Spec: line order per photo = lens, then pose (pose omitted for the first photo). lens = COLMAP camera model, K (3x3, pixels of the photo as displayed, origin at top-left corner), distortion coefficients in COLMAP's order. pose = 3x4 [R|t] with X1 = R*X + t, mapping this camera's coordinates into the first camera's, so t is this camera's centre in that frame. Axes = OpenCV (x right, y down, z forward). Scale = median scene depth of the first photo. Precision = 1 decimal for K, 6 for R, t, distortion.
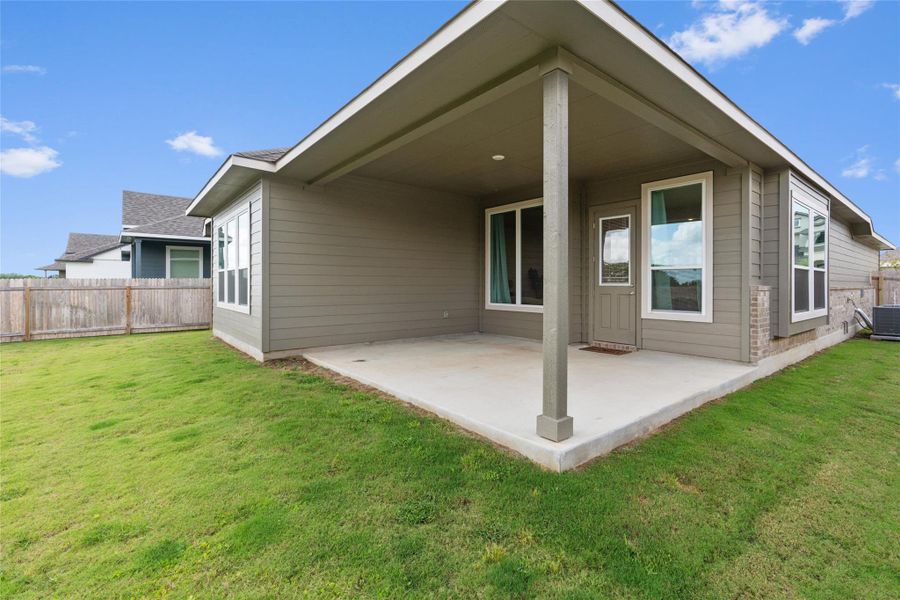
lens RADIAL K [[403.3, 0, 447.8], [0, 403.3, 292.7], [0, 0, 1]] dist [-0.012338, 0.003637]
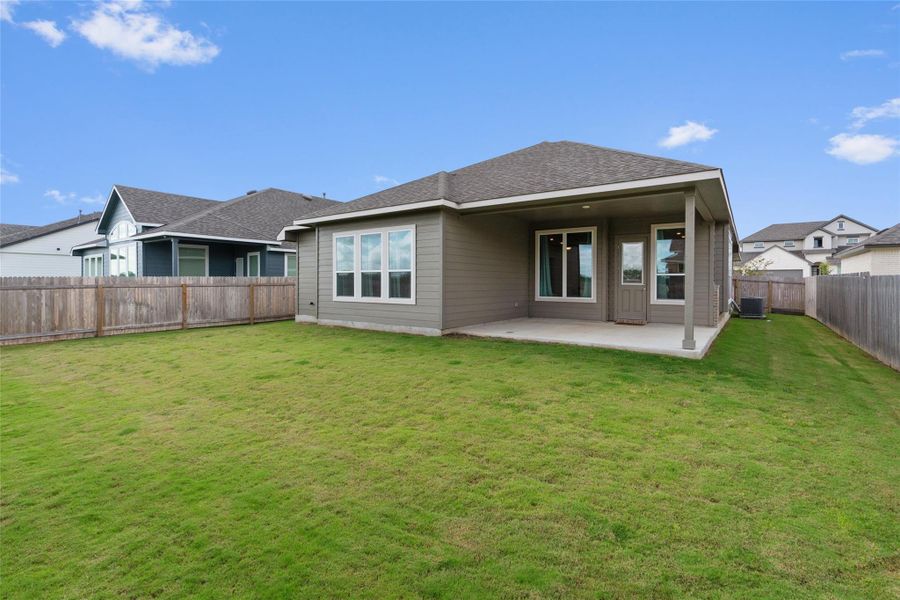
lens RADIAL K [[403.3, 0, 453.2], [0, 403.3, 295.9], [0, 0, 1]] dist [-0.012338, 0.003637]
pose [[0.964990, -0.005239, 0.262234, -0.433848], [0.001796, 0.999909, 0.013367, 0.002783], [-0.262280, -0.012428, 0.964912, -0.235413]]
